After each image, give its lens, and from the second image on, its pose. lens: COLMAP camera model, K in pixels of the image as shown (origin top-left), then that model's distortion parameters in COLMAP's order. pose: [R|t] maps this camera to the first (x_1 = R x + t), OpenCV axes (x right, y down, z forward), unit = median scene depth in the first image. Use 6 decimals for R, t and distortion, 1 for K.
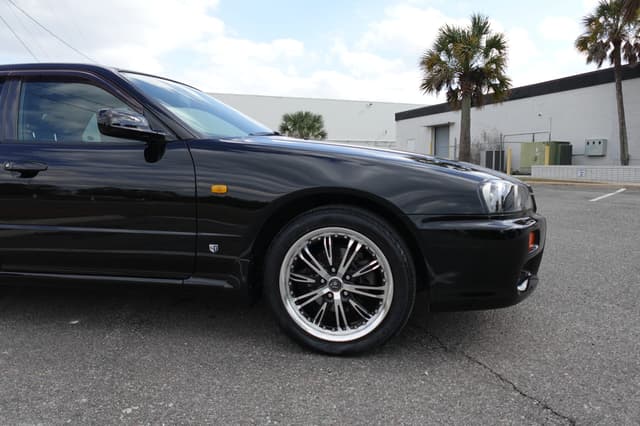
lens RADIAL K [[455.8, 0, 330.2], [0, 455.8, 210.6], [0, 0, 1]] dist [-0.001435, 0.001030]
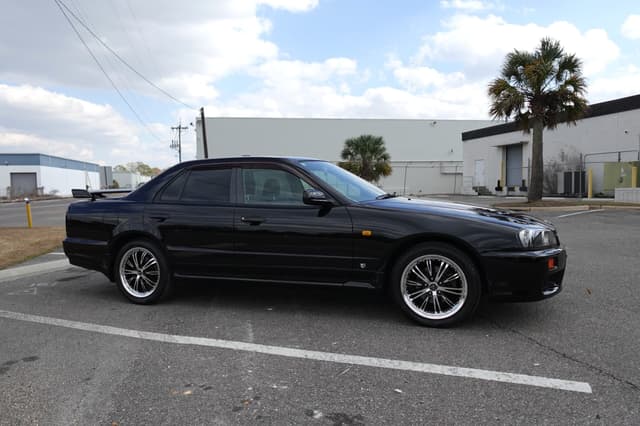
lens RADIAL K [[484.6, 0, 302.2], [0, 484.6, 215.4], [0, 0, 1]] dist [0.000249, 0.005687]
pose [[0.984270, -0.005277, -0.176591, -0.146514], [-0.001503, 0.999268, -0.038234, -0.040857], [0.176663, 0.037898, 0.983542, -0.898817]]
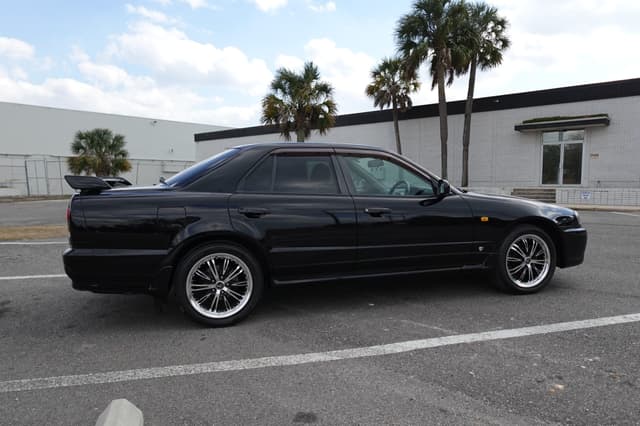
lens RADIAL K [[455.8, 0, 330.2], [0, 455.8, 210.6], [0, 0, 1]] dist [-0.001435, 0.001030]
pose [[0.873427, -0.033039, 0.485834, -1.728234], [0.051724, 0.998346, -0.025095, -0.065796], [-0.484201, 0.047048, 0.873691, -0.420072]]
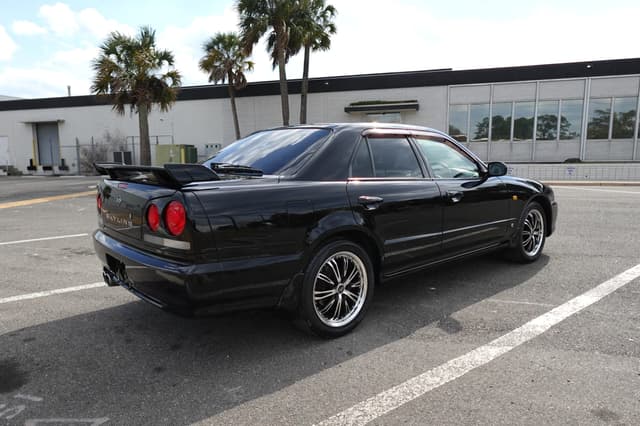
lens RADIAL K [[446.5, 0, 320.0], [0, 446.5, 213.0], [0, 0, 1]] dist [-0.003611, 0.000054]
pose [[0.604614, -0.104505, 0.789634, -2.390013], [0.091468, 0.993907, 0.061503, -0.183638], [-0.791250, 0.035041, 0.610488, 0.403562]]
